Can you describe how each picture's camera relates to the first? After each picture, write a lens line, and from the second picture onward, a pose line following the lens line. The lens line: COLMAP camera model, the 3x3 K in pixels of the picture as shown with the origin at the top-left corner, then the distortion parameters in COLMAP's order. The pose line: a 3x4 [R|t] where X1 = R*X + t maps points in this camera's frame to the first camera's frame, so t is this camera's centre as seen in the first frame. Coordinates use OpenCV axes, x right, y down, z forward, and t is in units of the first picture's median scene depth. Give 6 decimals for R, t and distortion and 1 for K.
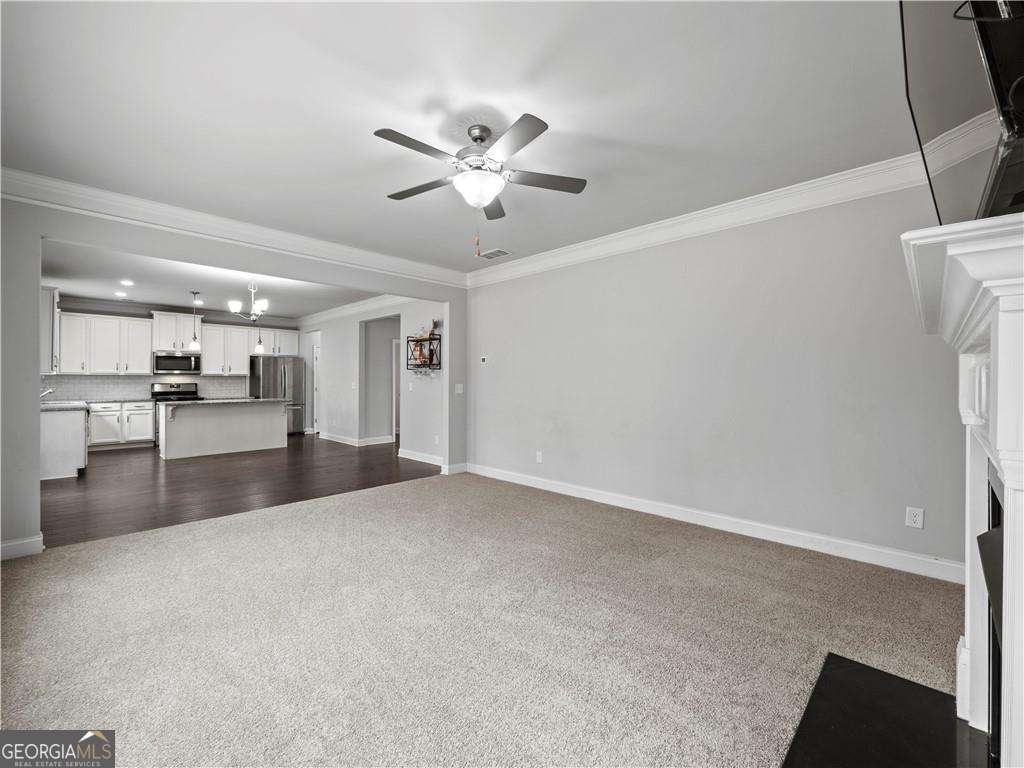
lens RADIAL K [[431.2, 0, 506.9], [0, 431.2, 379.2], [0, 0, 1]] dist [-0.003216, -0.000348]
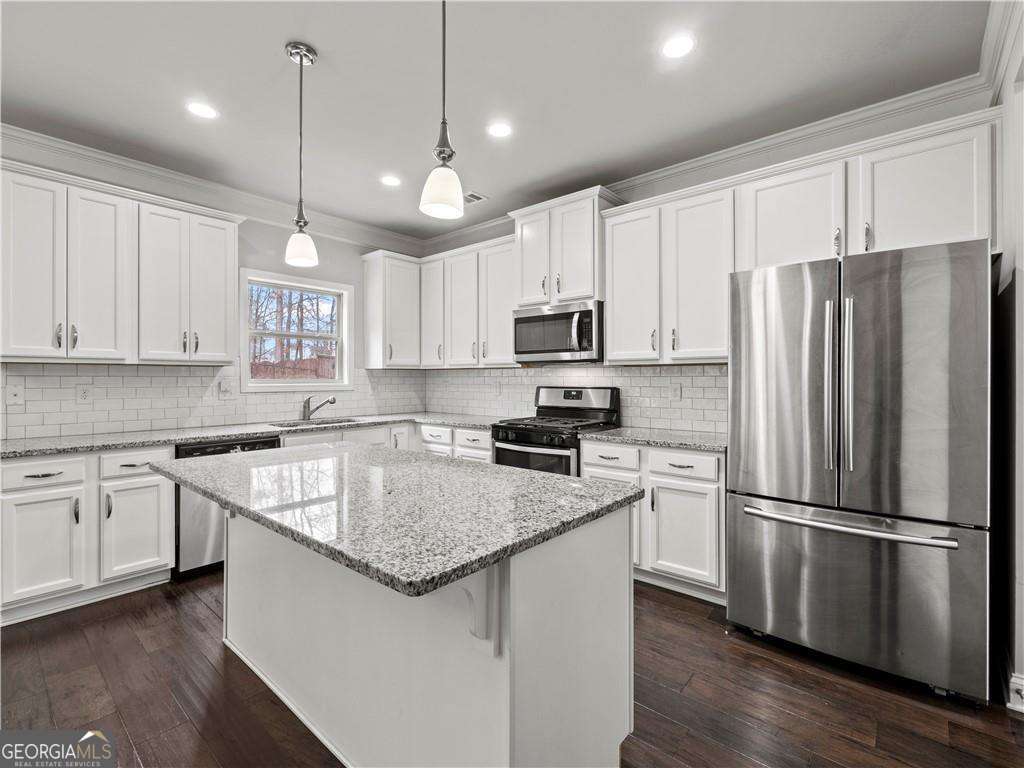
lens RADIAL K [[474.2, 0, 505.0], [0, 474.2, 374.6], [0, 0, 1]] dist [-0.001794, -0.000306]
pose [[0.074824, -0.012038, -0.997124, -0.356116], [0.003545, 0.999924, -0.011806, 0.003796], [0.997190, -0.002651, 0.074861, 0.936163]]
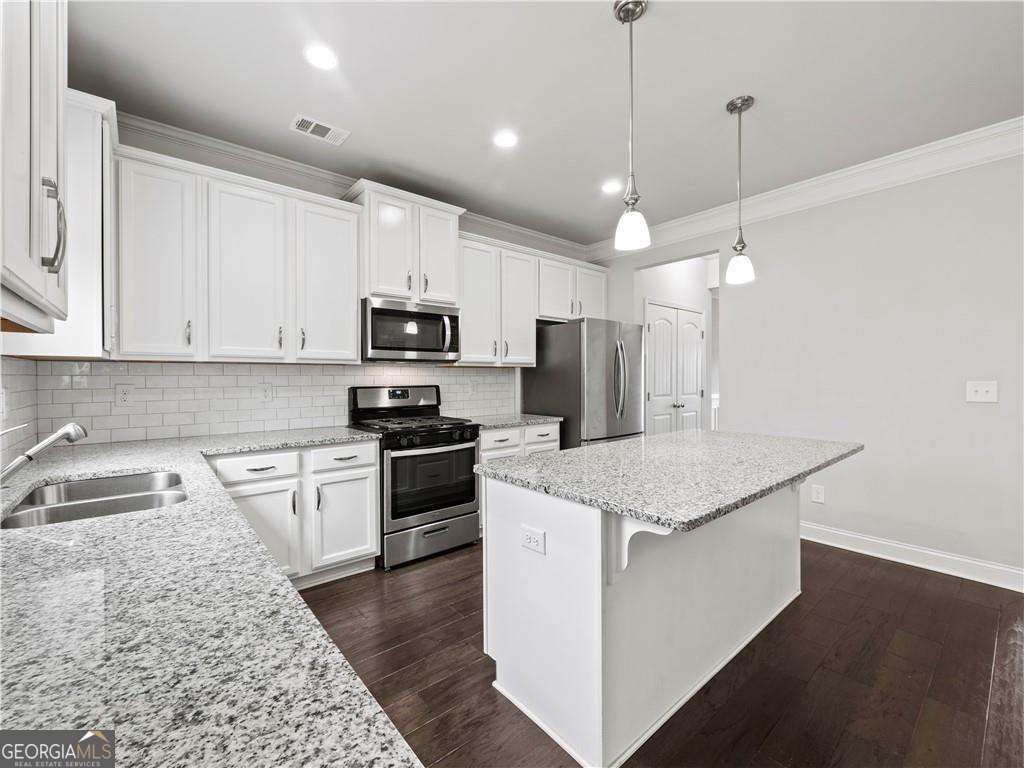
lens RADIAL K [[431.2, 0, 506.9], [0, 431.2, 379.2], [0, 0, 1]] dist [-0.003216, -0.000348]
pose [[0.996120, -0.006224, -0.087783, -0.660309], [0.006942, 0.999945, 0.007878, 0.001511], [0.087729, -0.008457, 0.996108, 0.642904]]
